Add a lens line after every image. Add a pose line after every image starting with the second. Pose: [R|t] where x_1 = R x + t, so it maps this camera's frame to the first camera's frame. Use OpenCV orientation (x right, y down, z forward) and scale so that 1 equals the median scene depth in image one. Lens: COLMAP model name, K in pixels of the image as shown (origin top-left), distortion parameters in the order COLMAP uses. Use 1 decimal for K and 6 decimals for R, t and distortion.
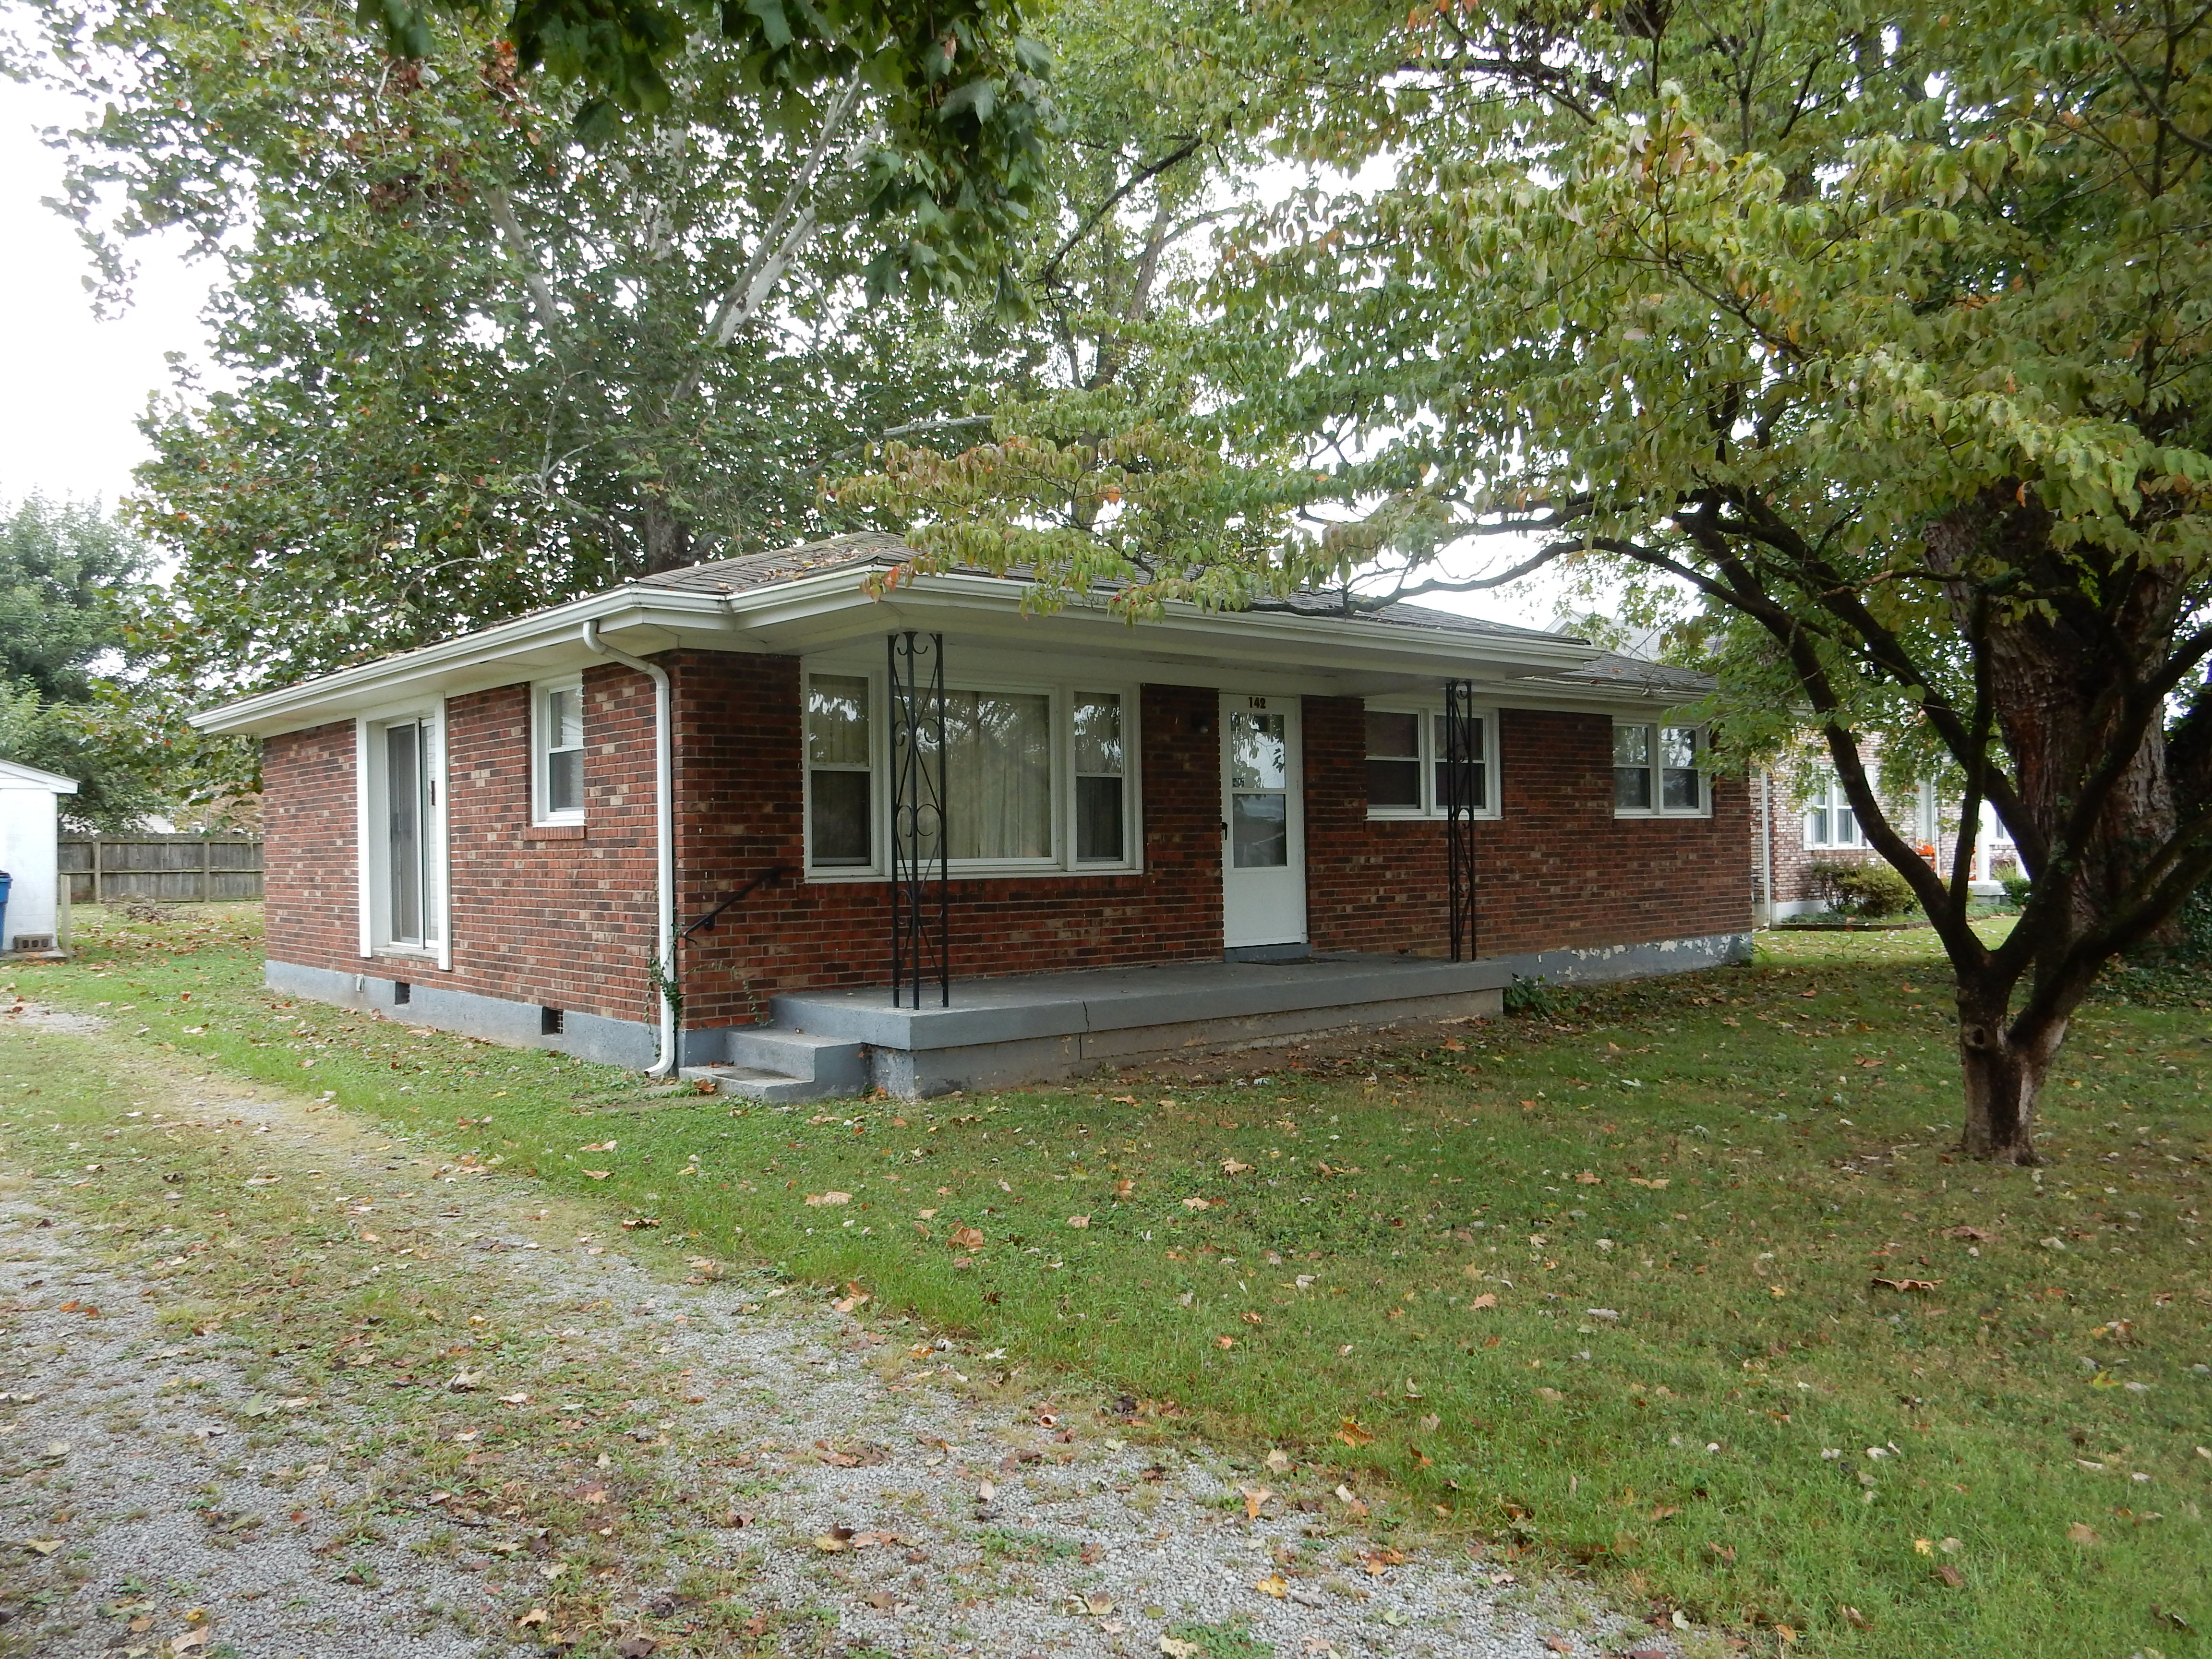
lens RADIAL K [[1622.6, 0, 1106.0], [0, 1622.6, 829.5], [0, 0, 1]] dist [-0.009975, 0.006159]
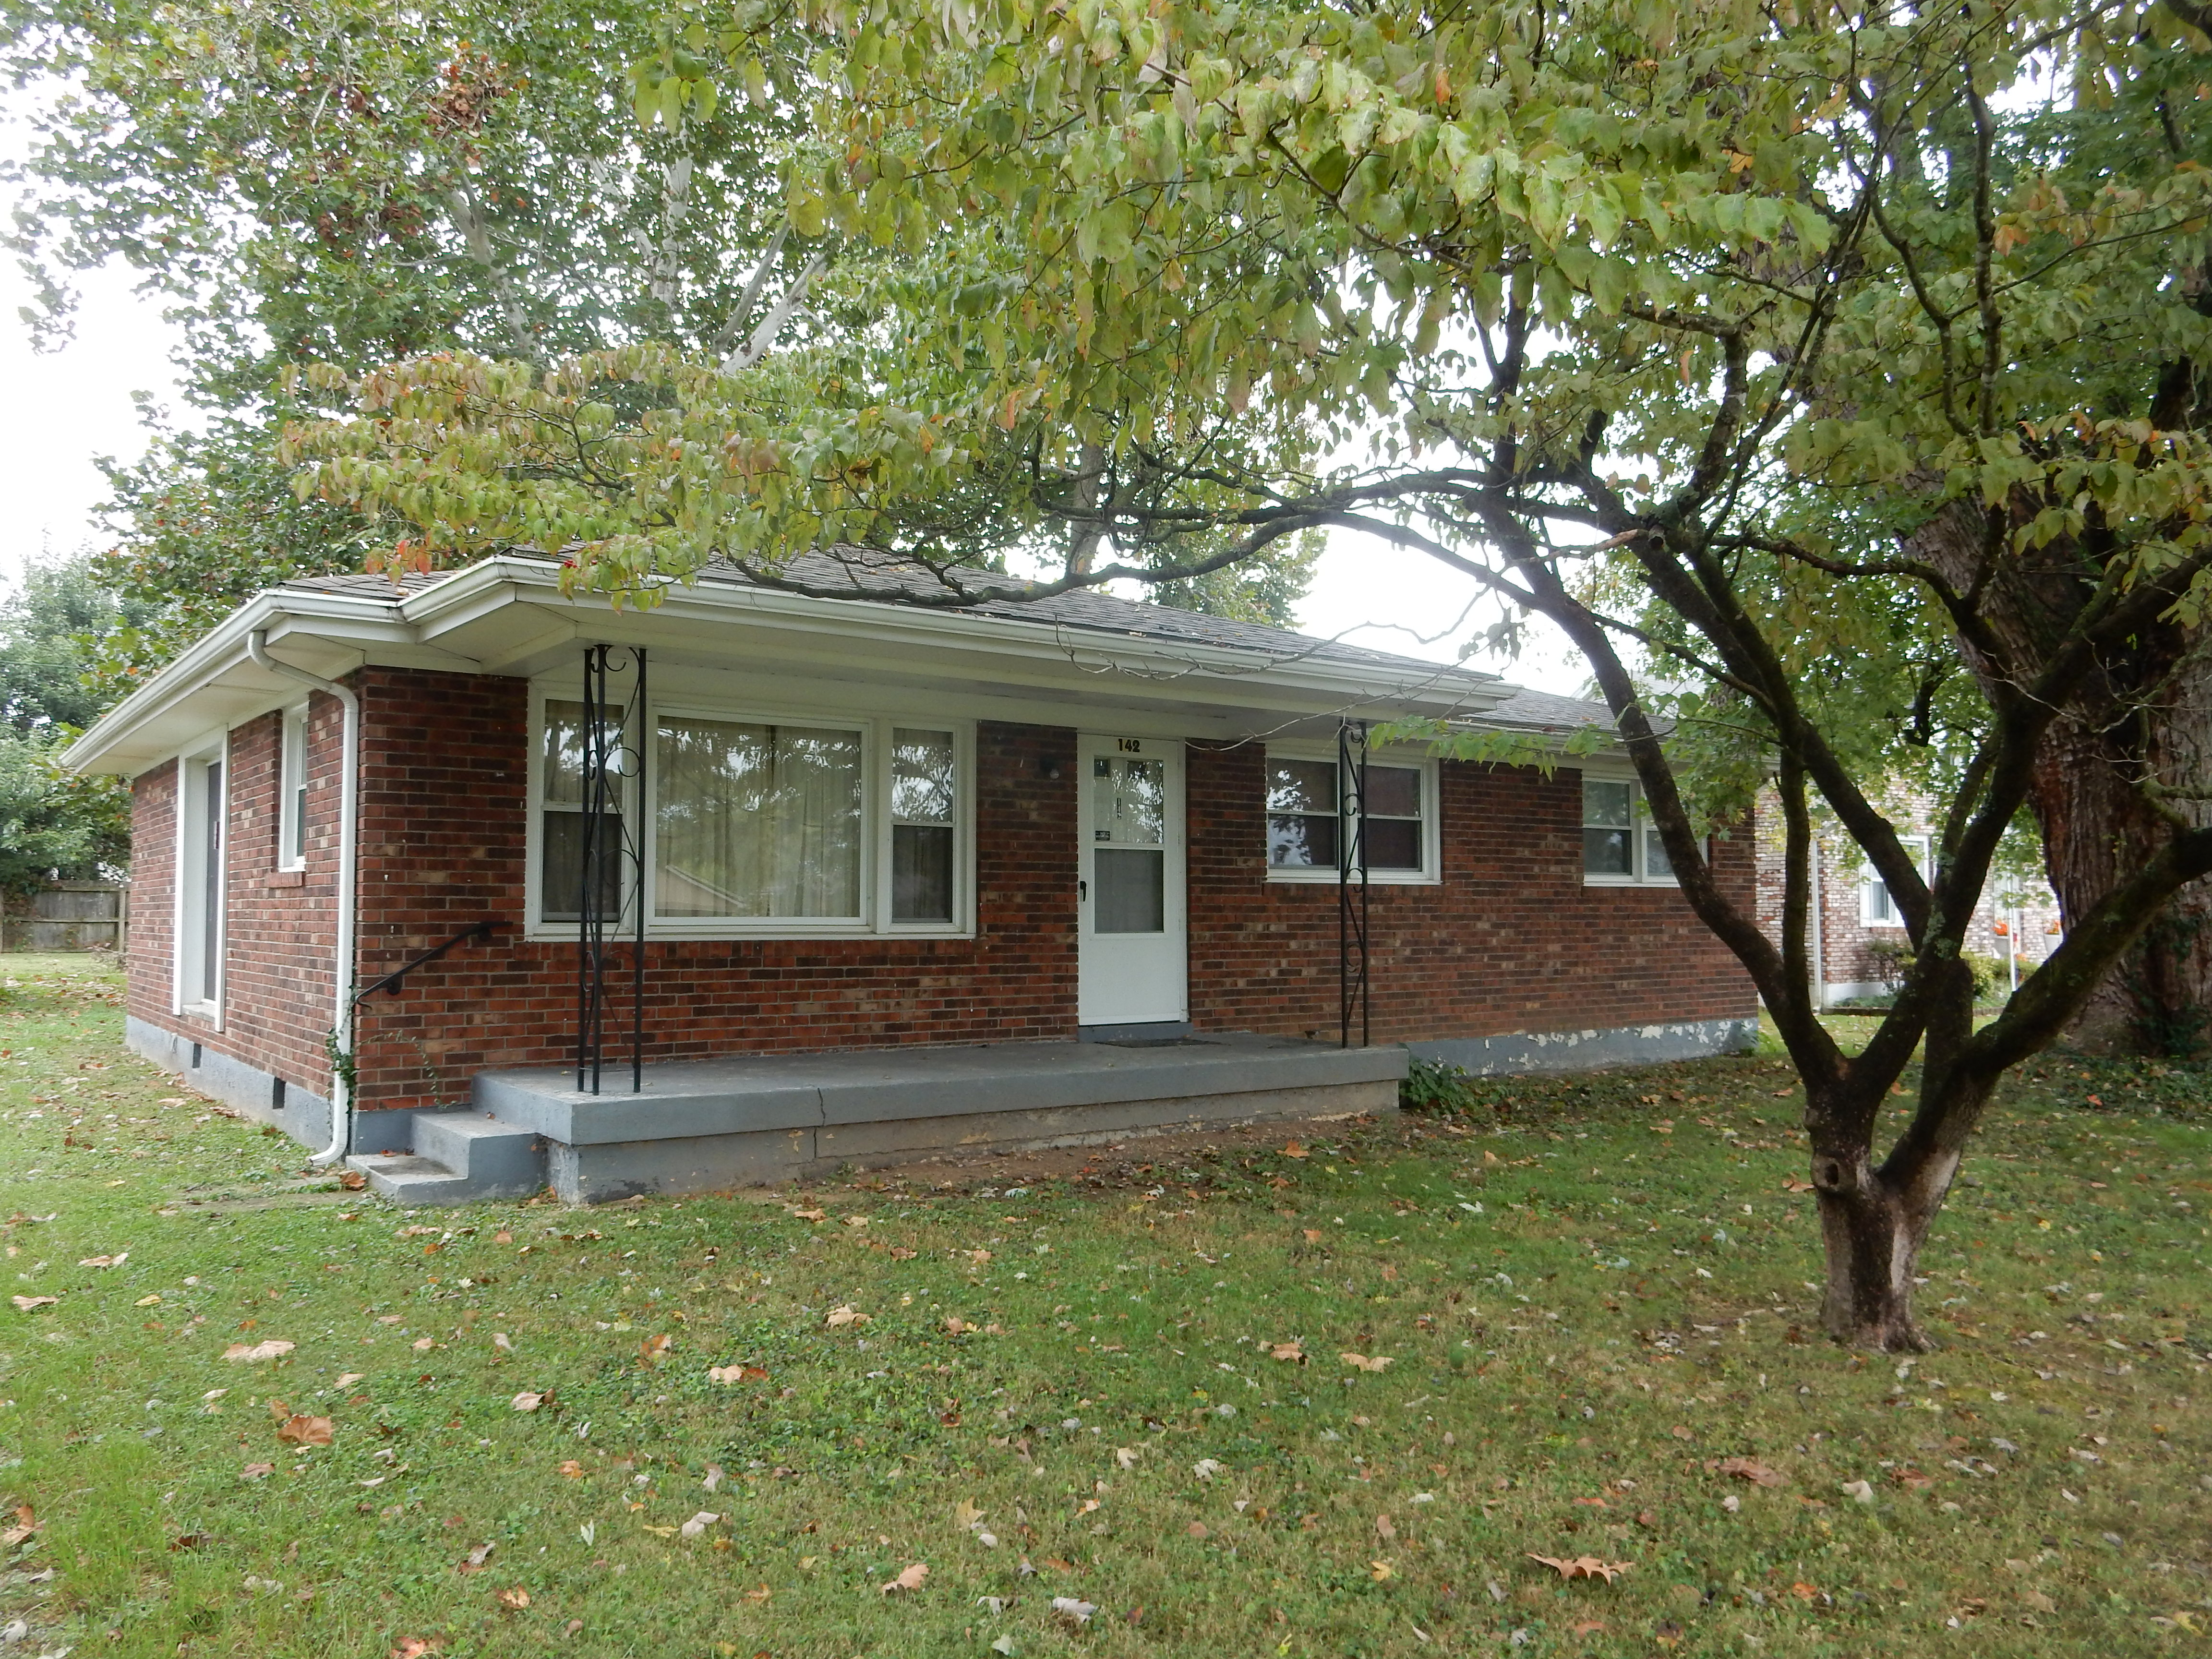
lens RADIAL K [[1622.6, 0, 1106.0], [0, 1622.6, 829.5], [0, 0, 1]] dist [-0.009975, 0.006159]
pose [[0.997752, 0.012994, -0.065742, 0.143110], [-0.015670, 0.999062, -0.040357, 0.002967], [0.065156, 0.041296, 0.997020, 0.130124]]
